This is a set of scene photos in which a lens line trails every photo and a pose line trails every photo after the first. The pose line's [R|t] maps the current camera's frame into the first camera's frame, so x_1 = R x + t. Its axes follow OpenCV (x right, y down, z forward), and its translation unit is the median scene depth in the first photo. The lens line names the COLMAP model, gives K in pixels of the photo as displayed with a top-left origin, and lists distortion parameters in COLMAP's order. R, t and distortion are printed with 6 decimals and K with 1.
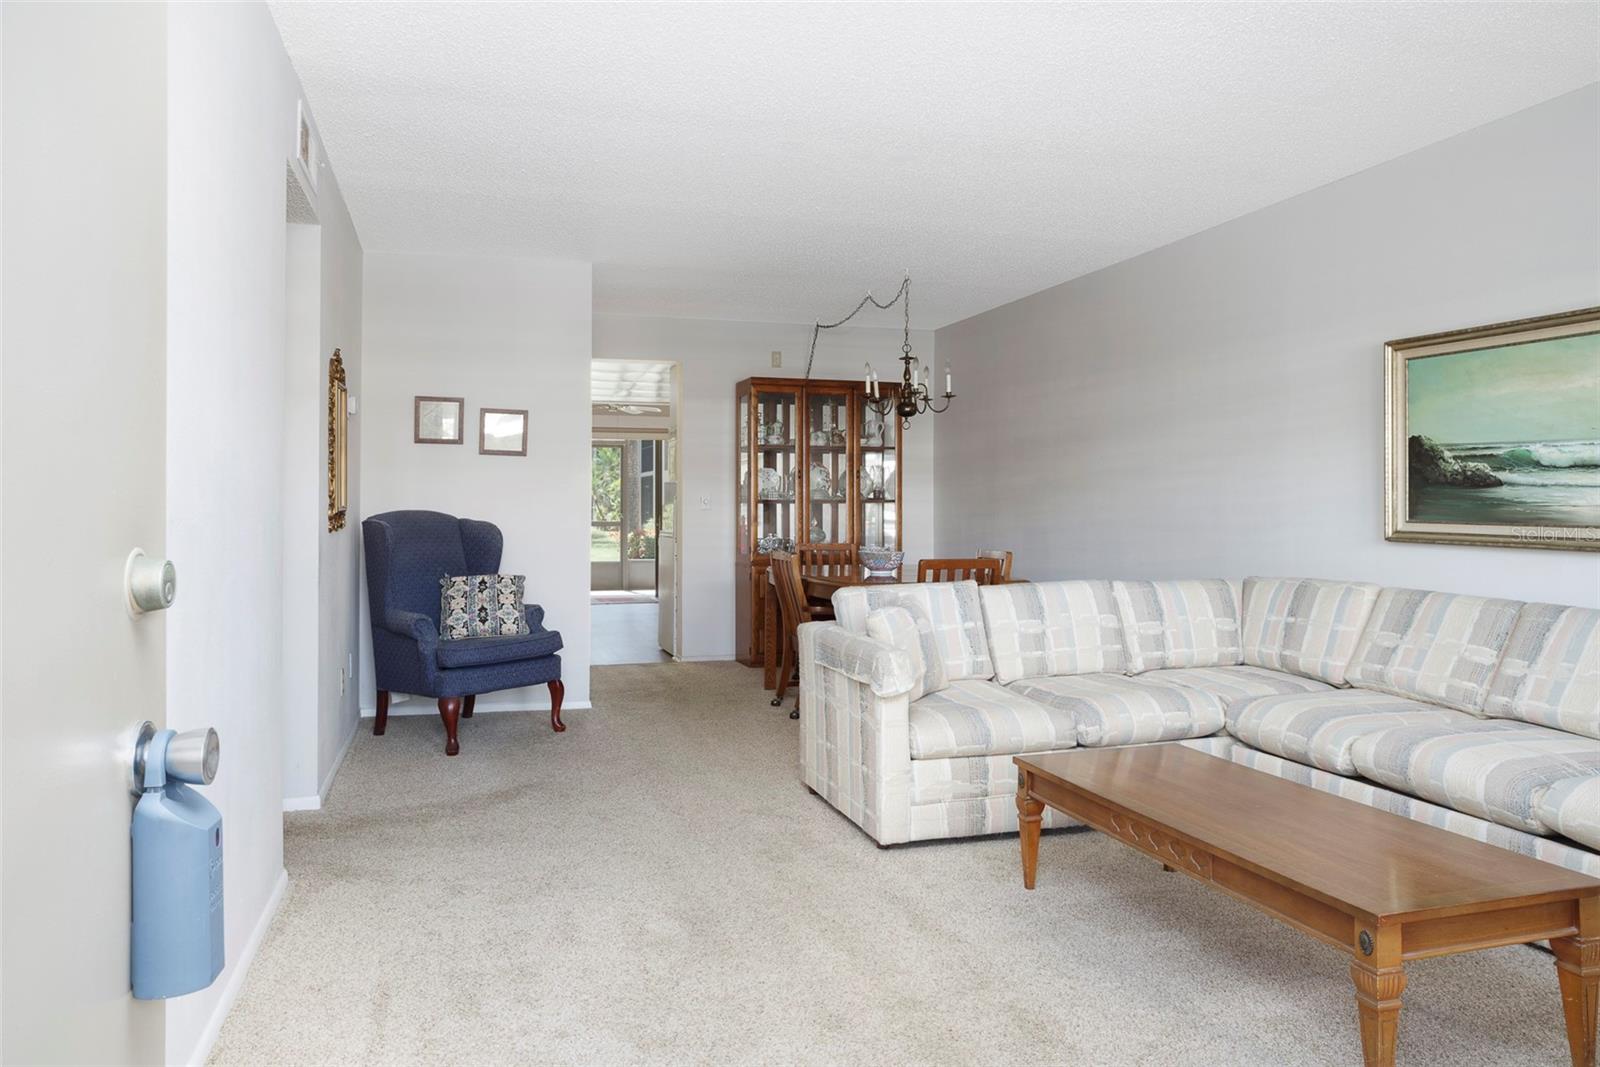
lens RADIAL K [[1094.3, 0, 800.4], [0, 1094.3, 529.3], [0, 0, 1]] dist [-0.028237, 0.003084]
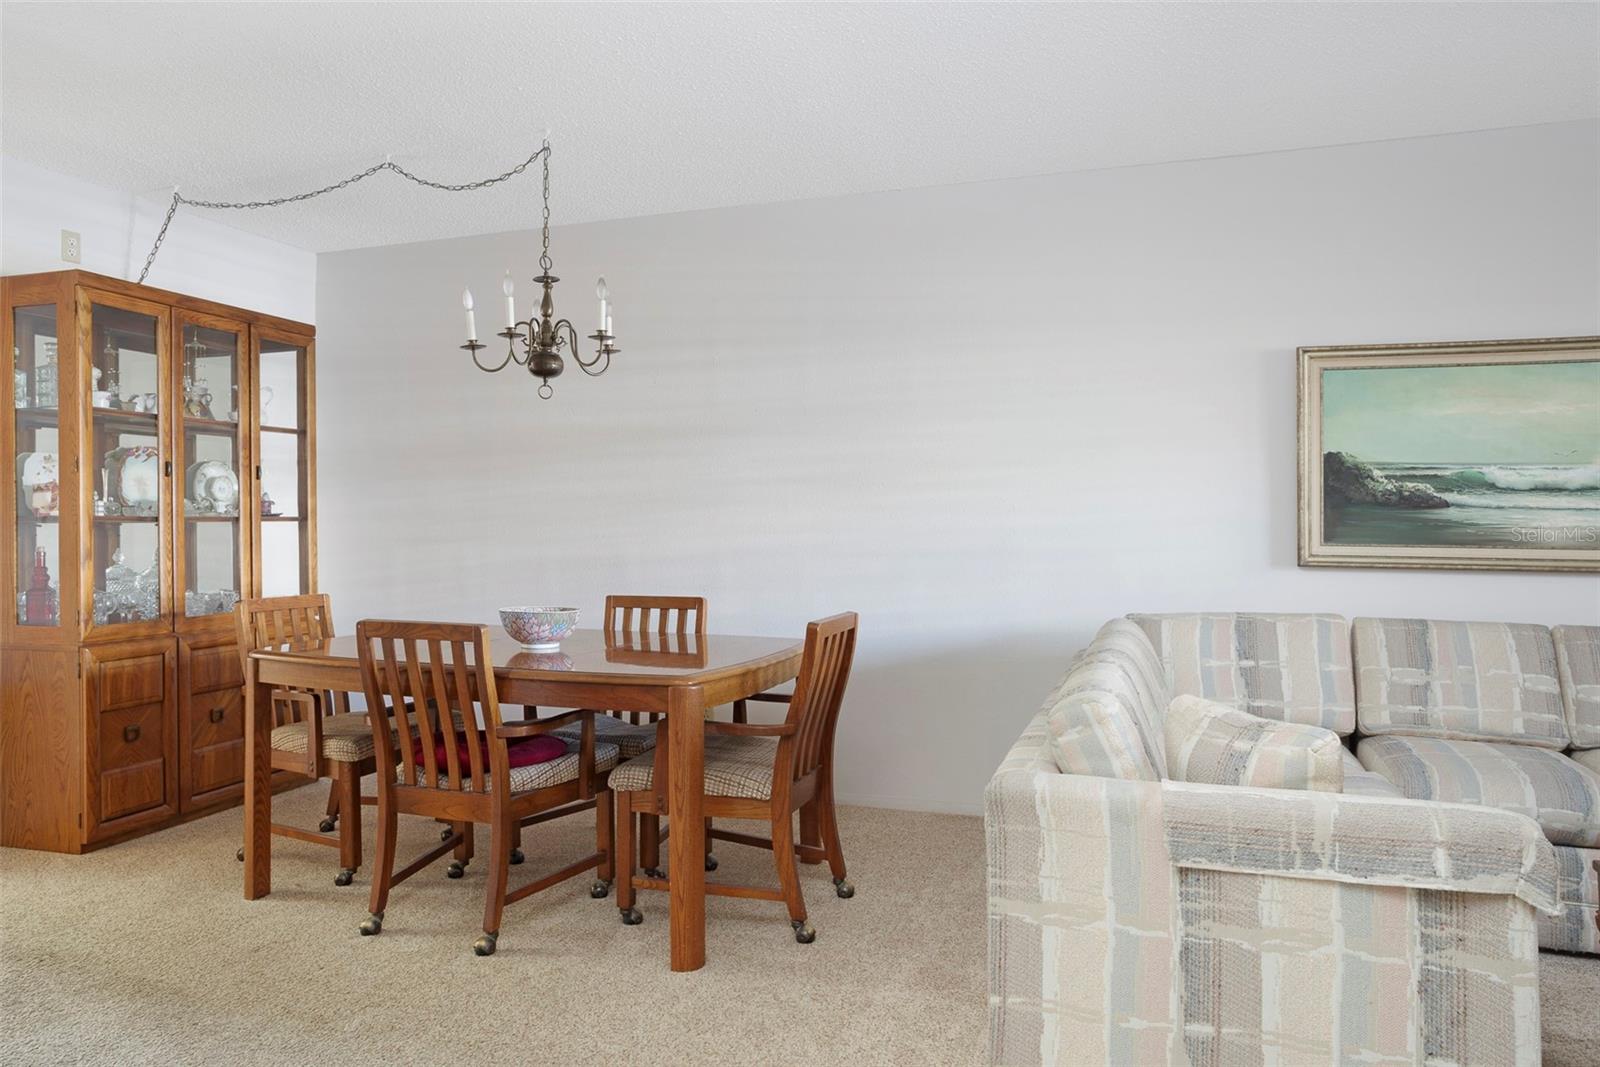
lens RADIAL K [[1094.3, 0, 799.8], [0, 1094.3, 527.3], [0, 0, 1]] dist [-0.028237, 0.003084]
pose [[0.588587, -0.001224, 0.808433, -0.485798], [0.017657, 0.999780, -0.011341, -0.021007], [-0.808241, 0.020950, 0.588479, 0.884122]]
